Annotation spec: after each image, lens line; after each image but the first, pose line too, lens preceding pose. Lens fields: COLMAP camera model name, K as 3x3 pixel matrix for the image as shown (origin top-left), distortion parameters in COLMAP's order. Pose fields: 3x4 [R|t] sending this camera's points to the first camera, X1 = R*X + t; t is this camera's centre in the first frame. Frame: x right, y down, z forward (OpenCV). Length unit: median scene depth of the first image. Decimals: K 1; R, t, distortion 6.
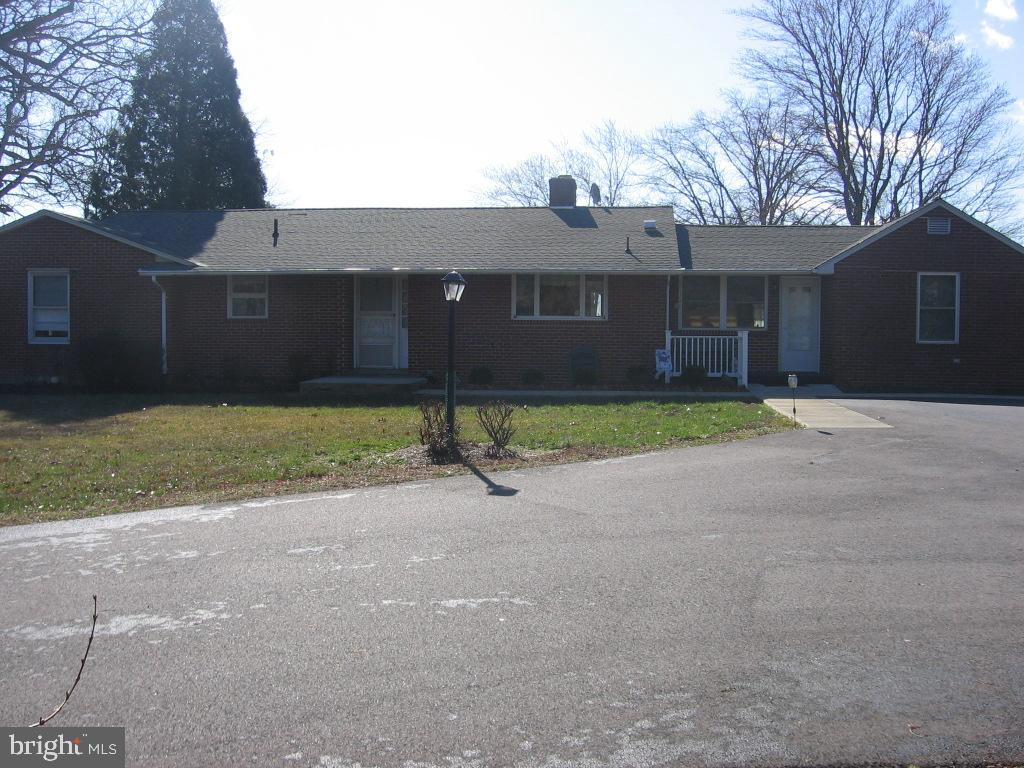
lens RADIAL K [[1029.3, 0, 512.0], [0, 1029.3, 384.0], [0, 0, 1]] dist [-0.131178, -0.005845]
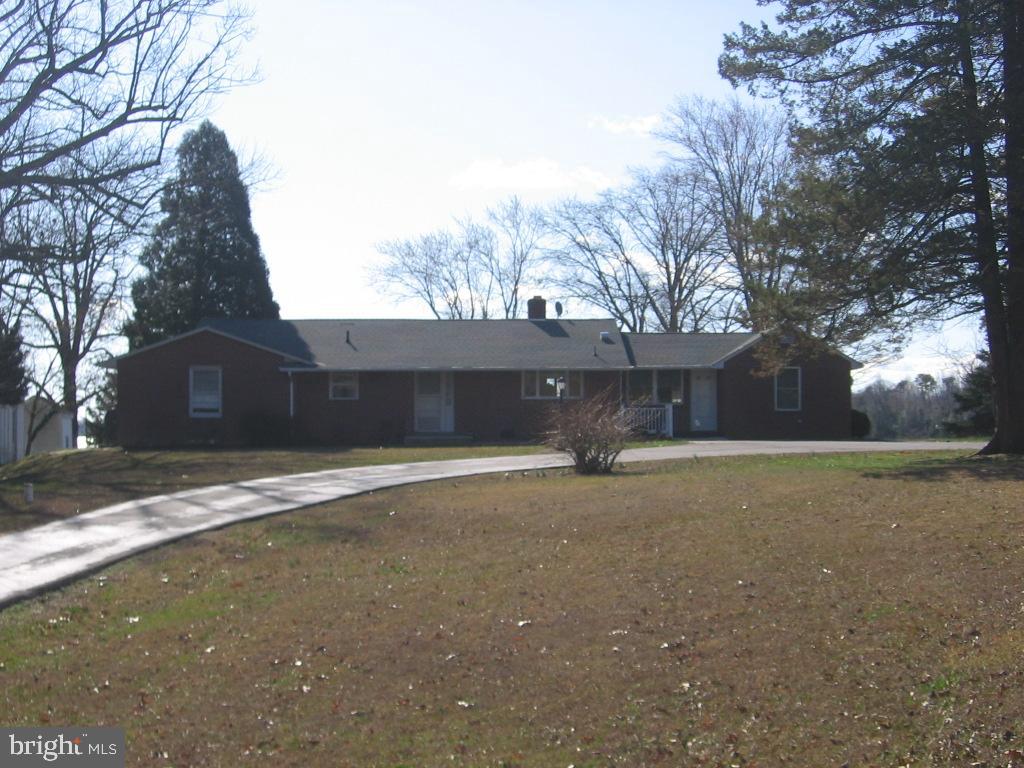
lens RADIAL K [[1892.3, 0, 512.0], [0, 1892.3, 384.0], [0, 0, 1]] dist [-0.139804, -0.013968]
pose [[0.986720, -0.007101, 0.162275, -0.466769], [0.019312, 0.997086, -0.073798, 0.121859], [-0.161278, 0.075952, 0.983982, -1.765348]]
